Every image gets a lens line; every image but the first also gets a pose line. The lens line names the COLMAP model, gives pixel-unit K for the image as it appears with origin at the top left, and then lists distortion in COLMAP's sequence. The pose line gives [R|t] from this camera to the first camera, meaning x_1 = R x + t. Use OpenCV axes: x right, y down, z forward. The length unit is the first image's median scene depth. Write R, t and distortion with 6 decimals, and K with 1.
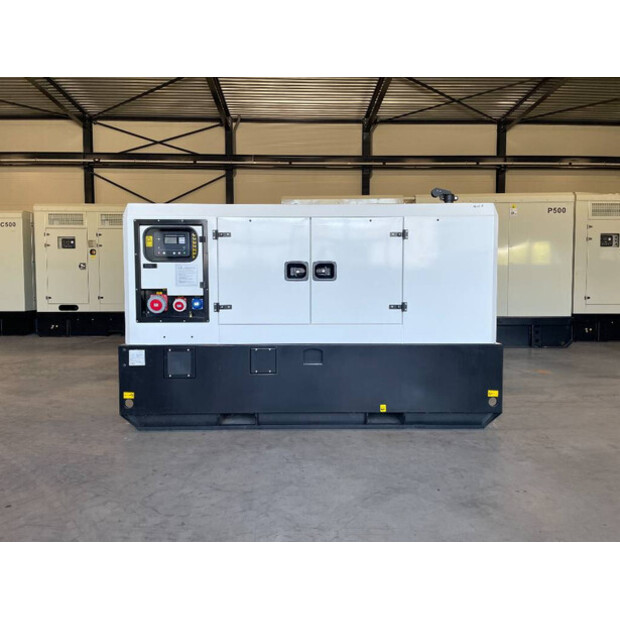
lens RADIAL K [[472.8, 0, 311.6], [0, 472.8, 309.1], [0, 0, 1]] dist [0.062961, -0.071047]
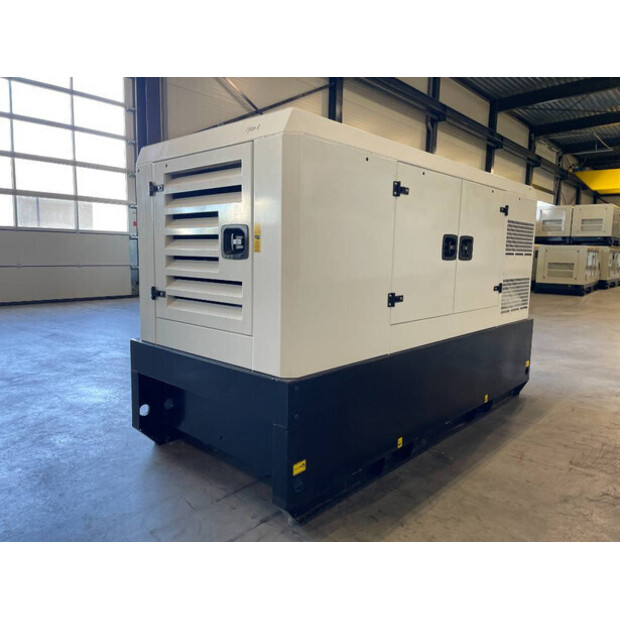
lens RADIAL K [[472.8, 0, 306.9], [0, 472.8, 309.3], [0, 0, 1]] dist [0.062961, -0.071047]
pose [[0.685039, -0.071046, 0.725034, -0.769416], [0.021235, 0.996758, 0.077609, -0.044833], [-0.728197, -0.037769, 0.684327, 0.631814]]
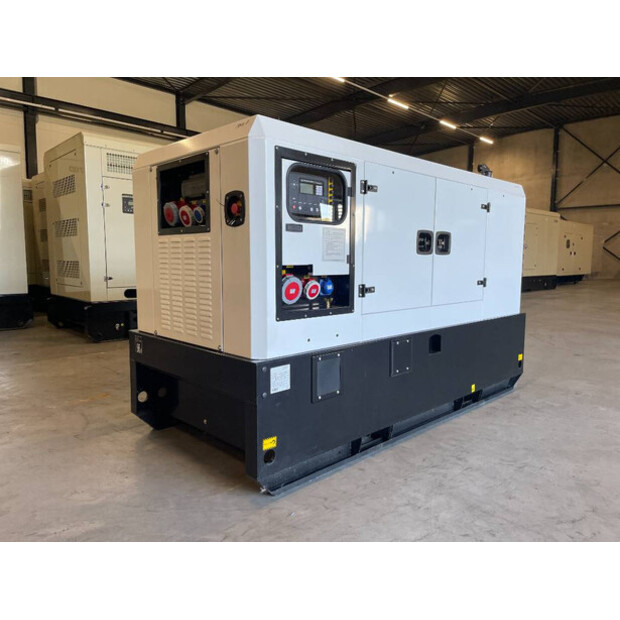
lens RADIAL K [[472.8, 0, 313.1], [0, 472.8, 306.5], [0, 0, 1]] dist [0.062961, -0.071047]
pose [[0.720974, -0.064220, 0.689980, -0.748580], [0.029500, 0.997638, 0.062031, -0.026250], [-0.692334, -0.024368, 0.721165, 0.538041]]
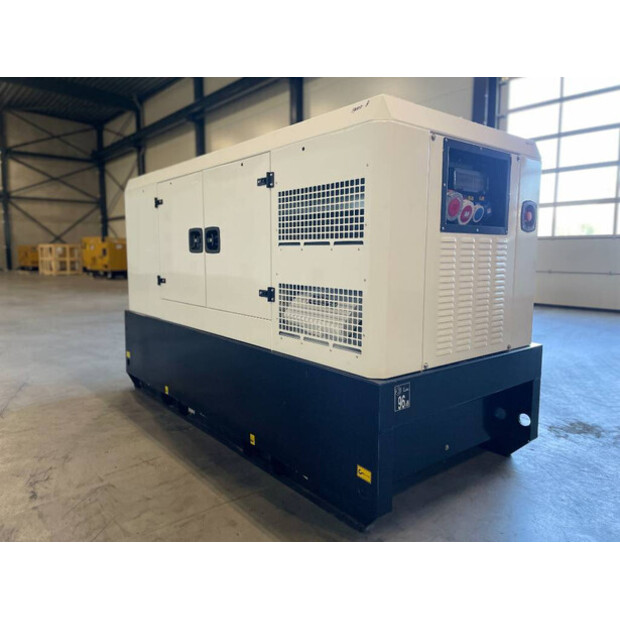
lens RADIAL K [[472.8, 0, 318.5], [0, 472.8, 308.3], [0, 0, 1]] dist [0.062961, -0.071047]
pose [[0.630371, 0.099439, -0.769899, 0.737614], [-0.049984, 0.994903, 0.087575, -0.046822], [0.774683, -0.016723, 0.632128, 0.647863]]
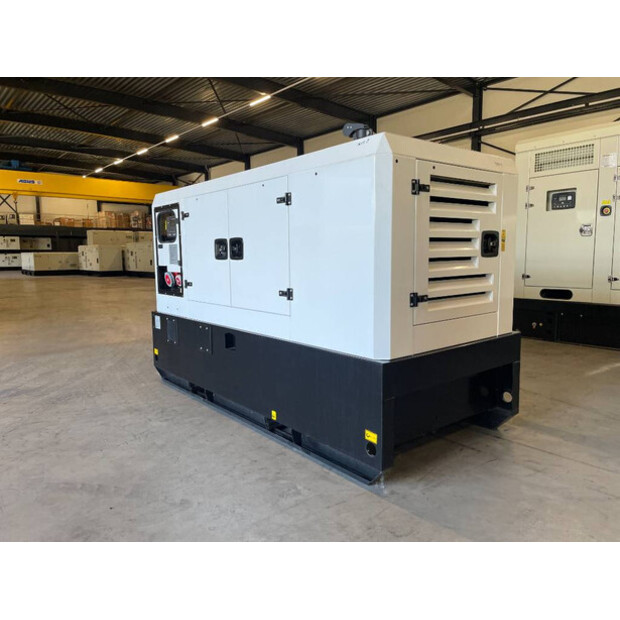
lens RADIAL K [[472.8, 0, 309.2], [0, 472.8, 309.8], [0, 0, 1]] dist [0.062961, -0.071047]
pose [[0.621146, 0.087278, -0.778820, 0.823997], [-0.032379, 0.995789, 0.085768, -0.046695], [0.783026, -0.028057, 0.621356, 0.547783]]
